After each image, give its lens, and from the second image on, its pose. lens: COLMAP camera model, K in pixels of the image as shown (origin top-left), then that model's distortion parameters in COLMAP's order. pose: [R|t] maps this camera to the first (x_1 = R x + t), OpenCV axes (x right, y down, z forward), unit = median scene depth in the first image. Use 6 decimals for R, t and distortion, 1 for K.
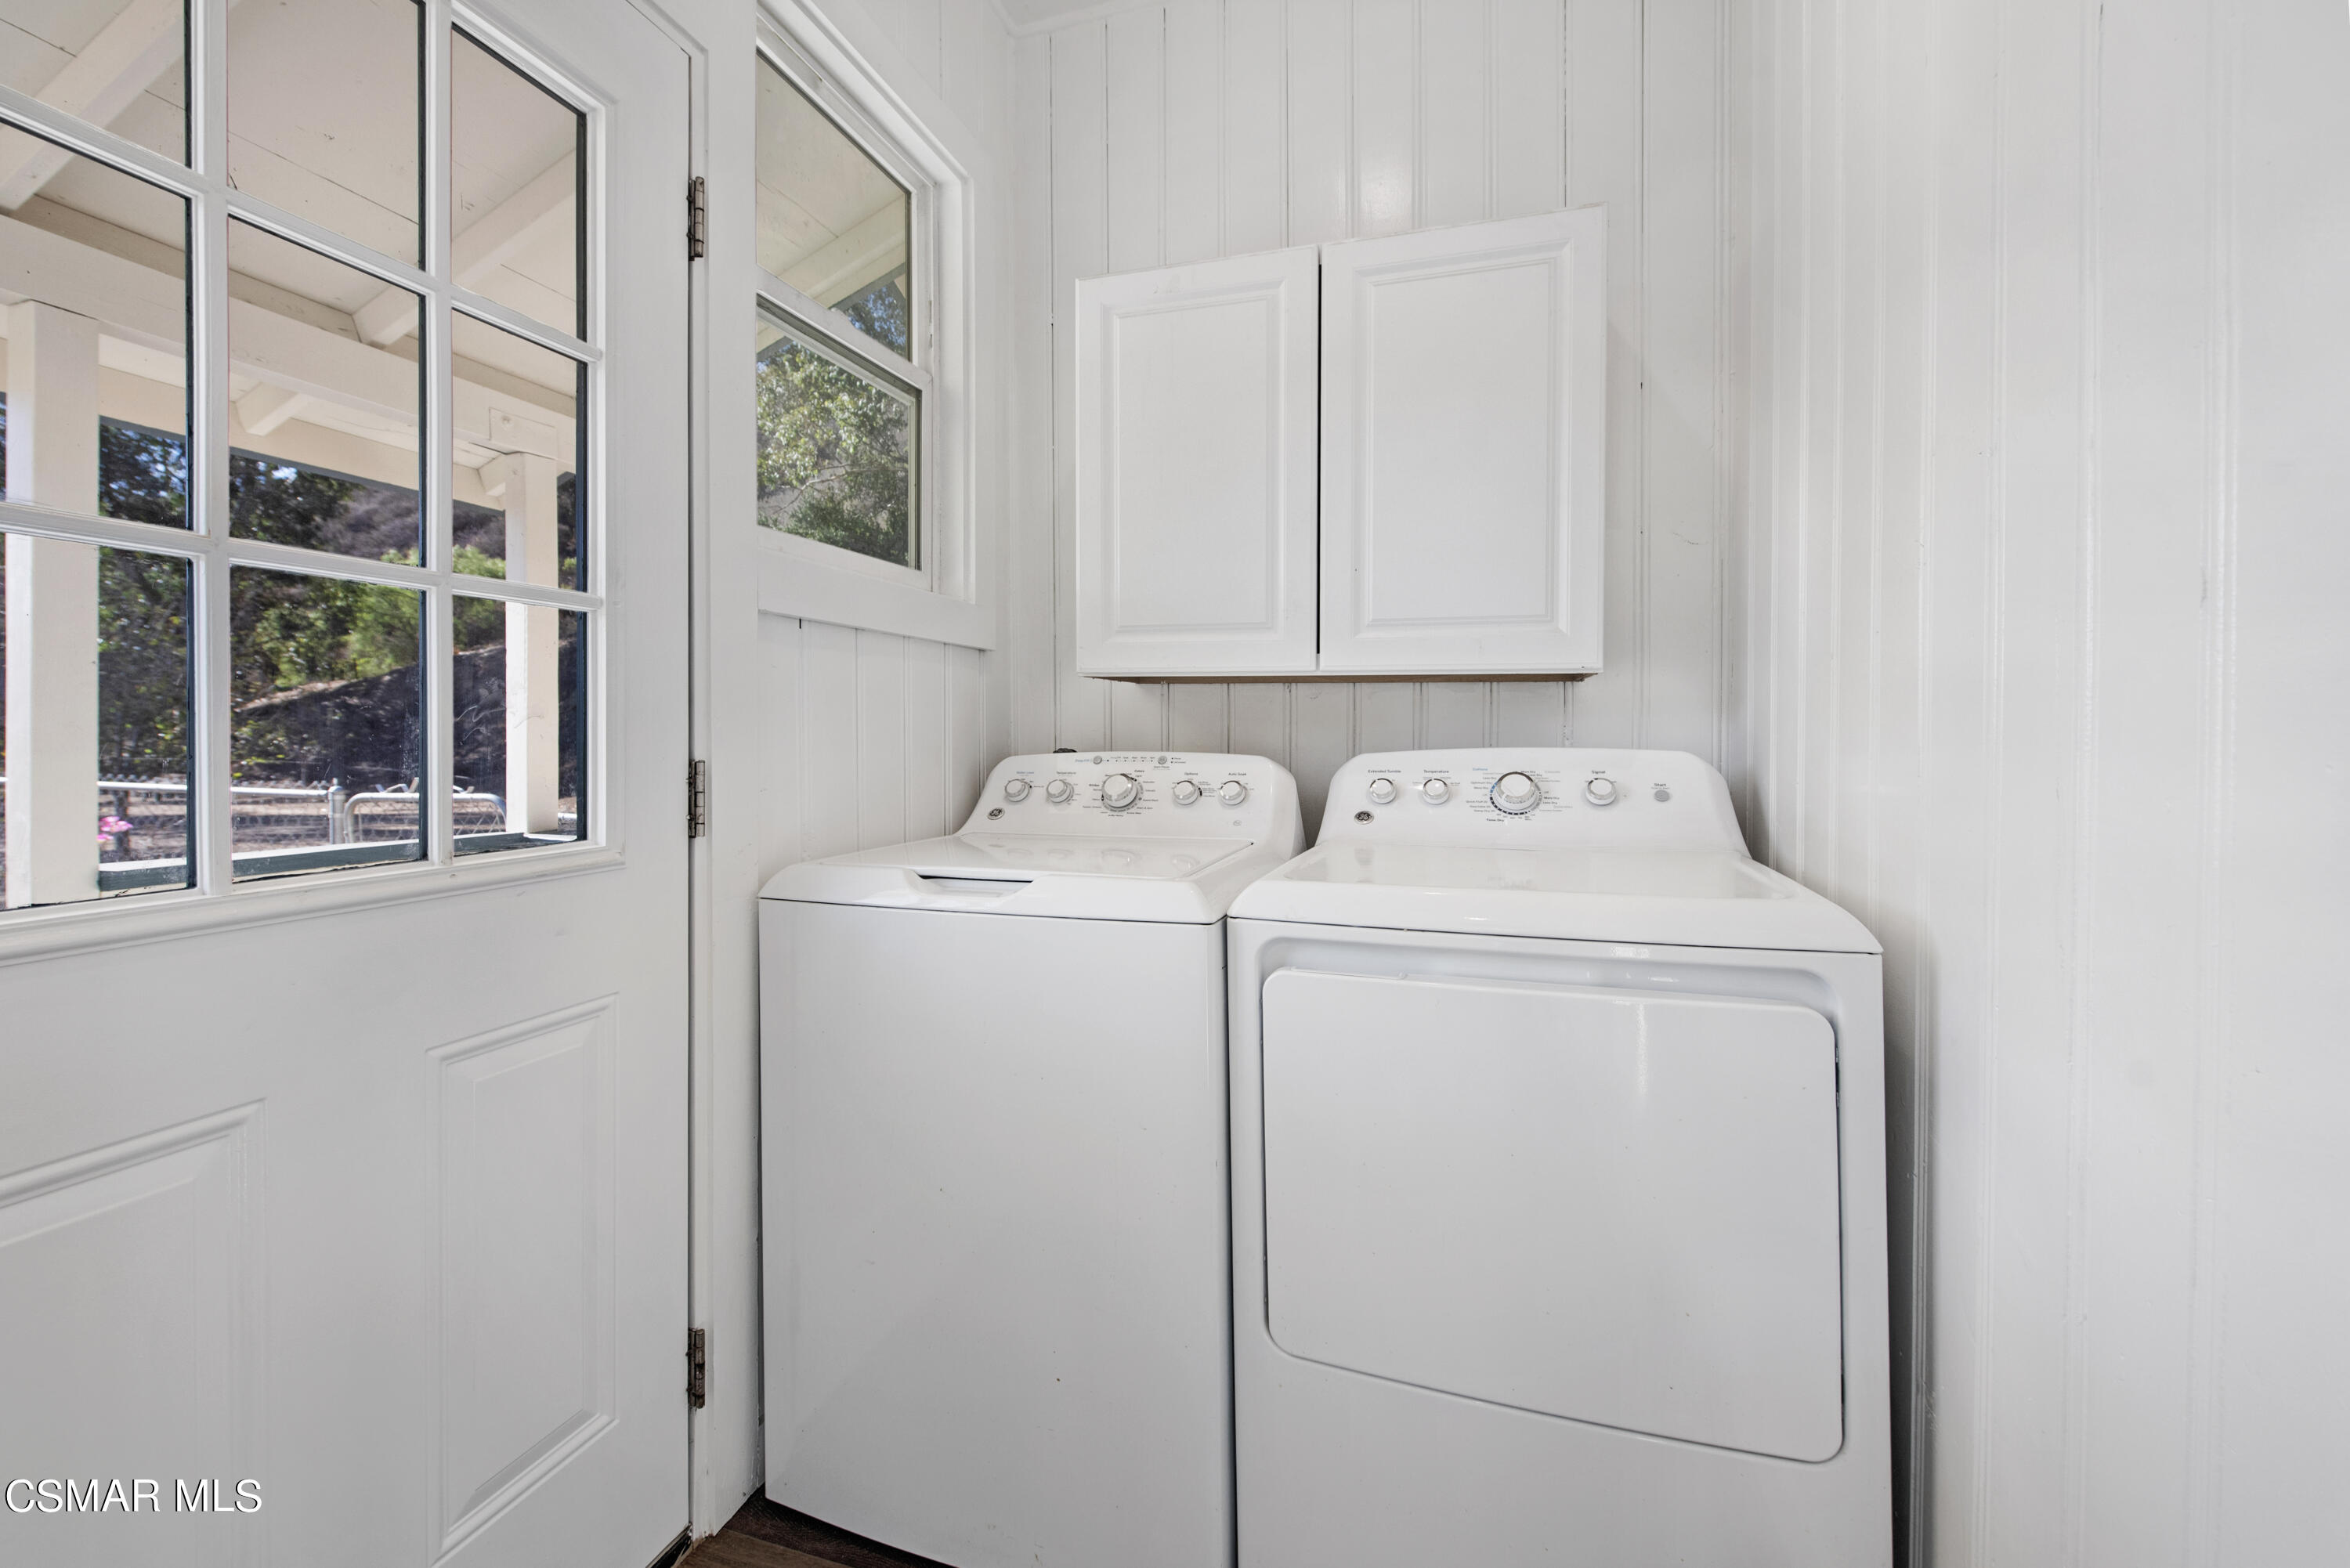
lens RADIAL K [[982.8, 0, 1177.4], [0, 982.8, 724.5], [0, 0, 1]] dist [-0.019136, -0.000026]
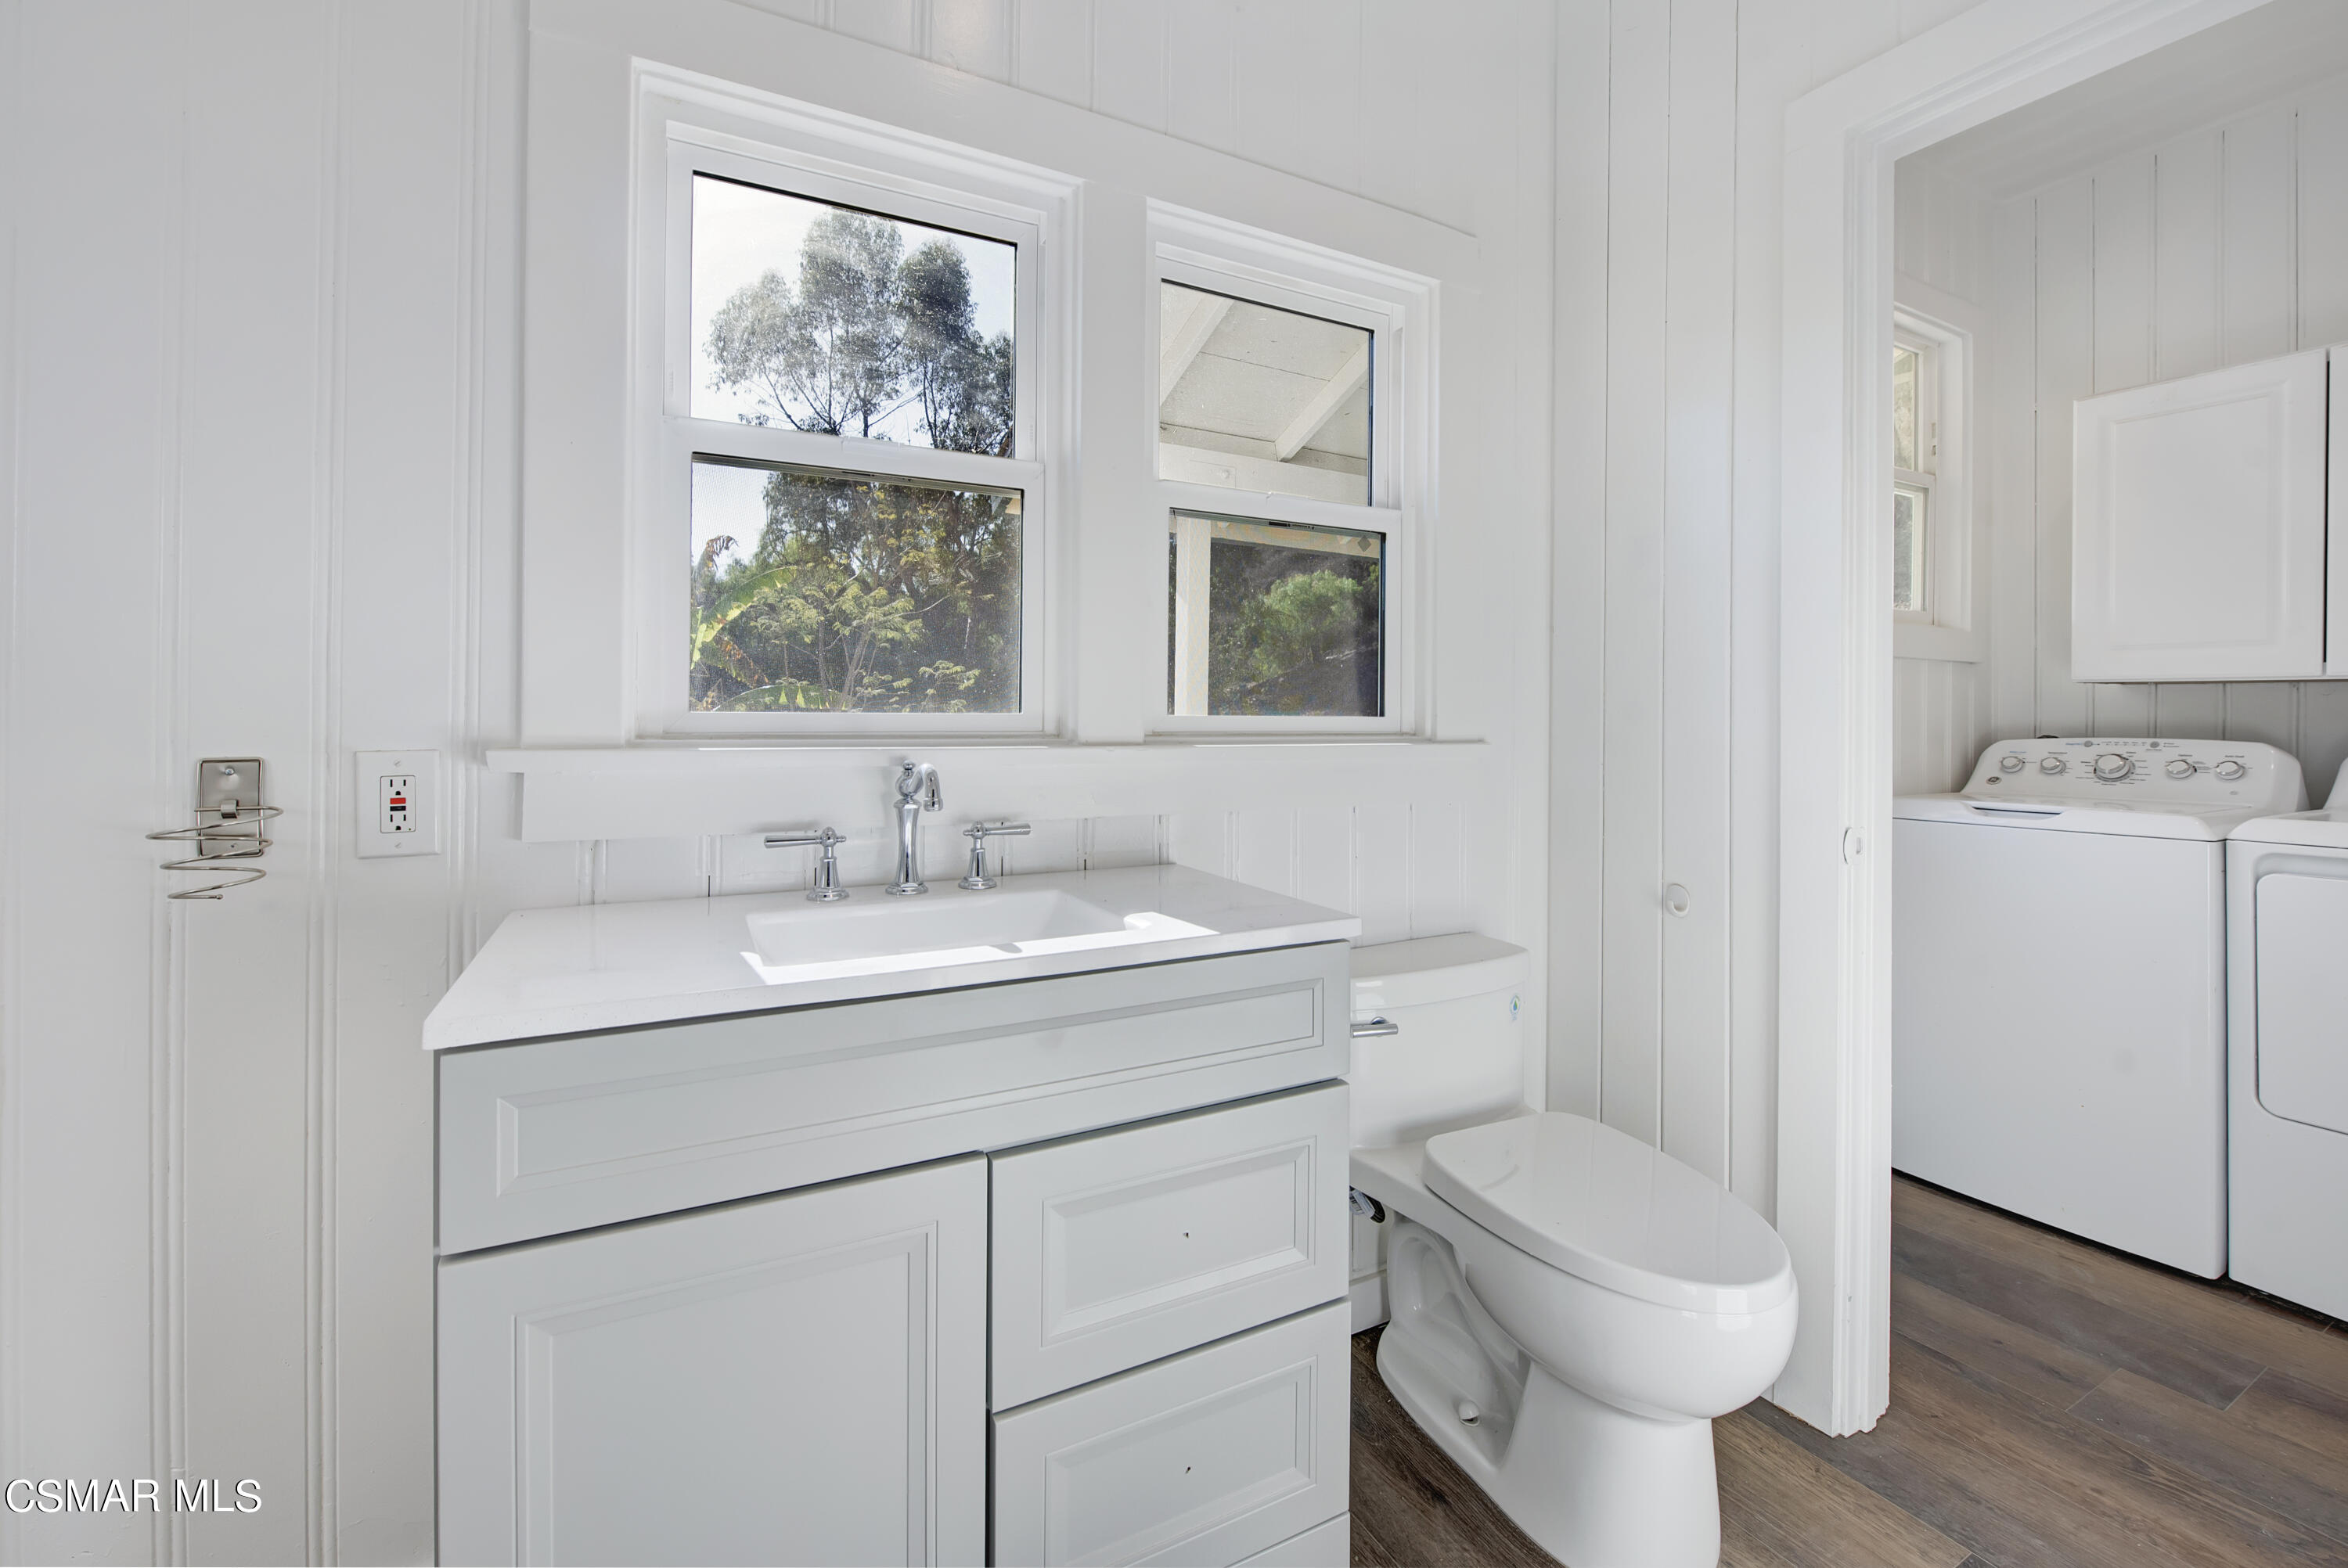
lens RADIAL K [[981.9, 0, 1176.4], [0, 981.9, 724.5], [0, 0, 1]] dist [-0.019136, -0.000026]
pose [[0.716835, 0.003903, -0.697232, -0.056372], [0.003618, 0.999950, 0.009317, -0.007767], [0.697234, -0.009201, 0.716785, -0.857292]]
